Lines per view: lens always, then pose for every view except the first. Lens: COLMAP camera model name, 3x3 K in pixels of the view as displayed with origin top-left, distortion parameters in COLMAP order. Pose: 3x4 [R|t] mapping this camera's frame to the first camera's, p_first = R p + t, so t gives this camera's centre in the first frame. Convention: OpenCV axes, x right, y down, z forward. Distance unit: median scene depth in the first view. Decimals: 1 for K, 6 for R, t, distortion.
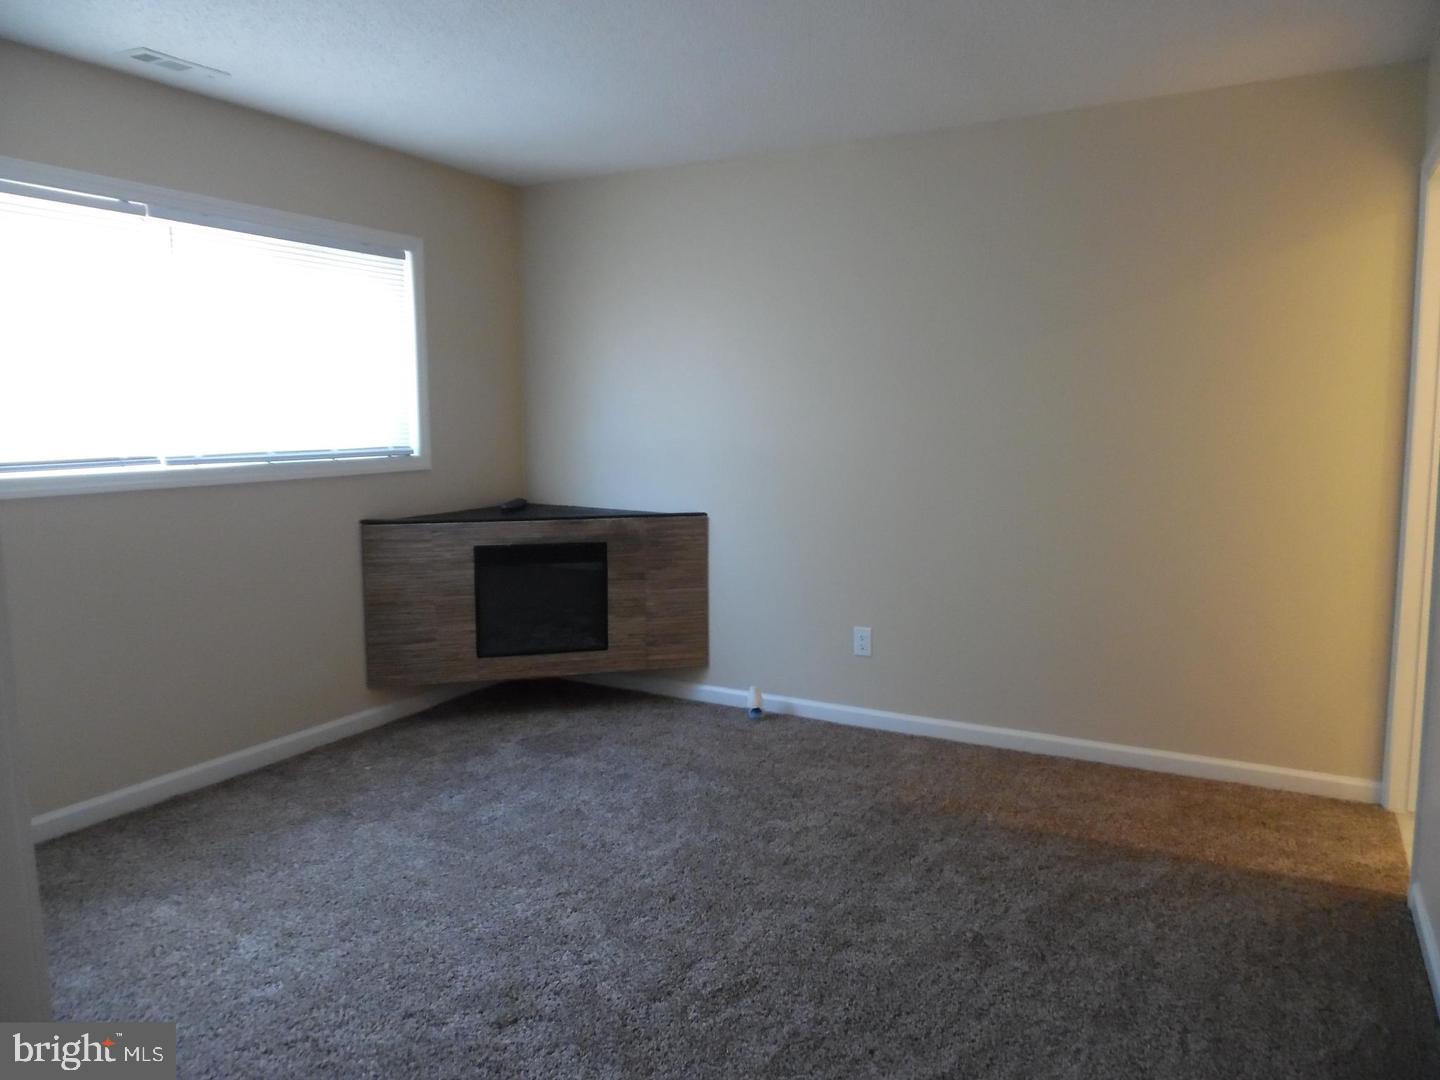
lens RADIAL K [[1054.9, 0, 720.0], [0, 1054.9, 540.0], [0, 0, 1]] dist [-0.001493, -0.005043]
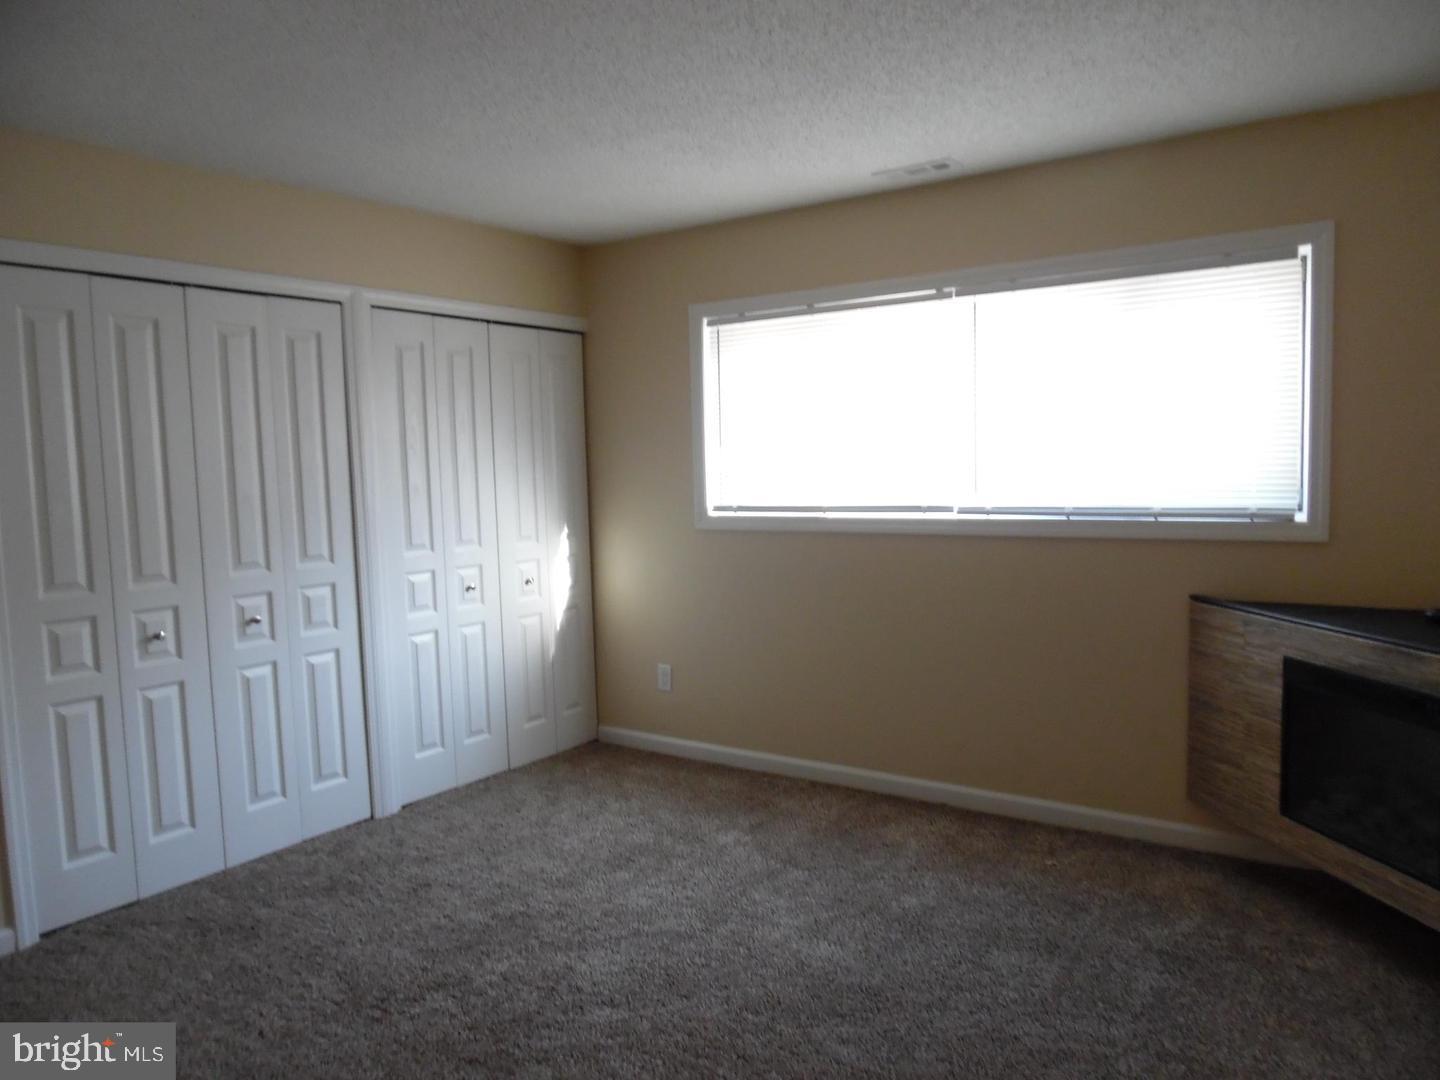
lens RADIAL K [[1054.9, 0, 720.0], [0, 1054.9, 540.0], [0, 0, 1]] dist [-0.001493, -0.005043]
pose [[-0.130480, 0.082468, -0.988015, 0.513873], [-0.092318, 0.991194, 0.094926, -0.104421], [0.987143, 0.103598, -0.121718, 0.727575]]
